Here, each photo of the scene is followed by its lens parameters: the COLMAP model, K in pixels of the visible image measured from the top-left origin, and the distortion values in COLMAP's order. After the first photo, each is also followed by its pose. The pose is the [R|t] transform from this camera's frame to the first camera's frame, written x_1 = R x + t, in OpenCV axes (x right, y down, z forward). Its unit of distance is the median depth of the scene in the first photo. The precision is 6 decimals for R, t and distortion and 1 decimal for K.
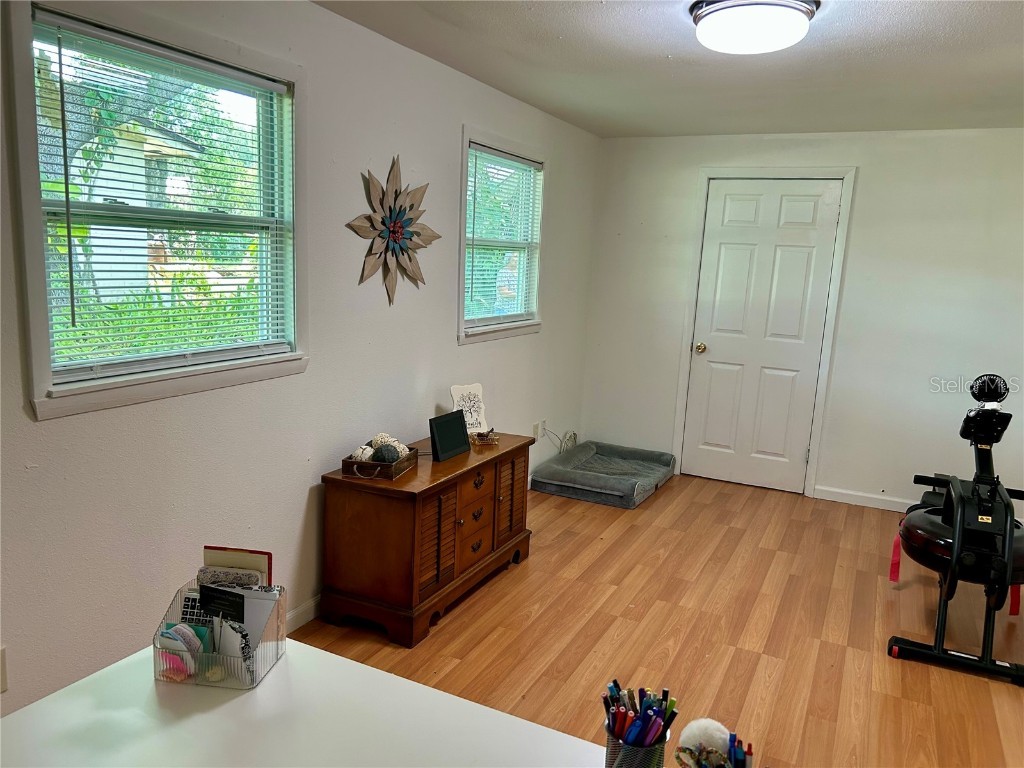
lens RADIAL K [[770.3, 0, 511.9], [0, 770.3, 388.1], [0, 0, 1]] dist [0.056122, -0.063781]
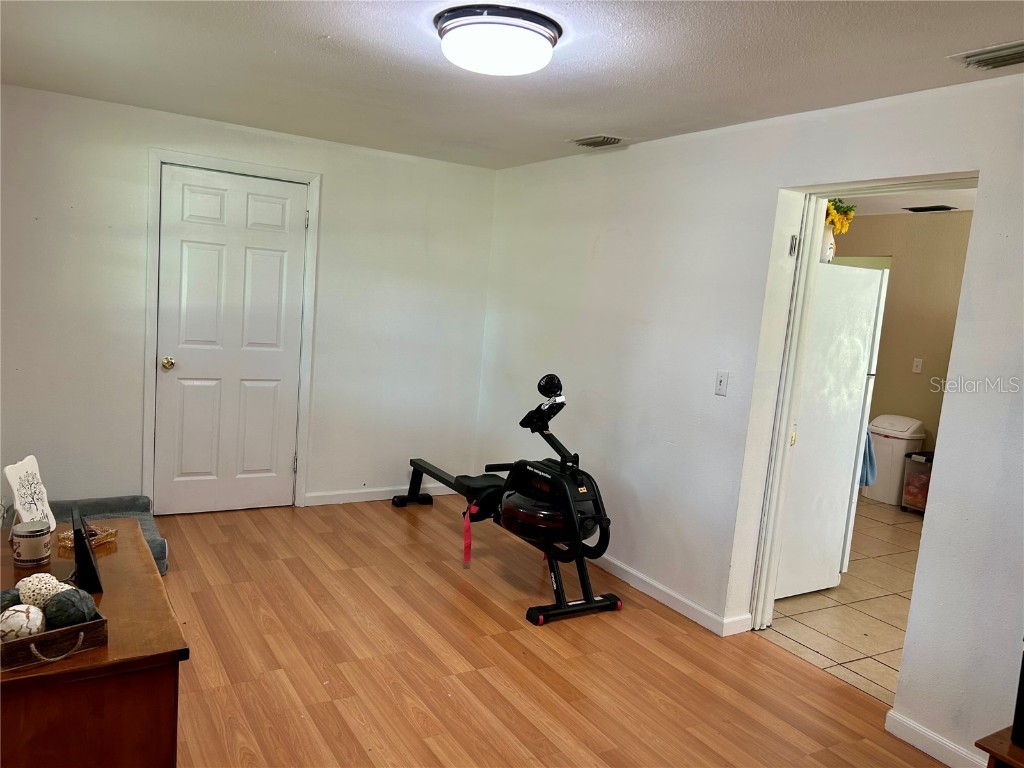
lens RADIAL K [[770.3, 0, 512.1], [0, 770.3, 390.9], [0, 0, 1]] dist [0.056122, -0.063781]
pose [[0.547012, -0.112561, 0.829522, -0.277979], [0.092285, 0.992988, 0.073887, -0.054995], [-0.832022, 0.036136, 0.553564, 0.240779]]
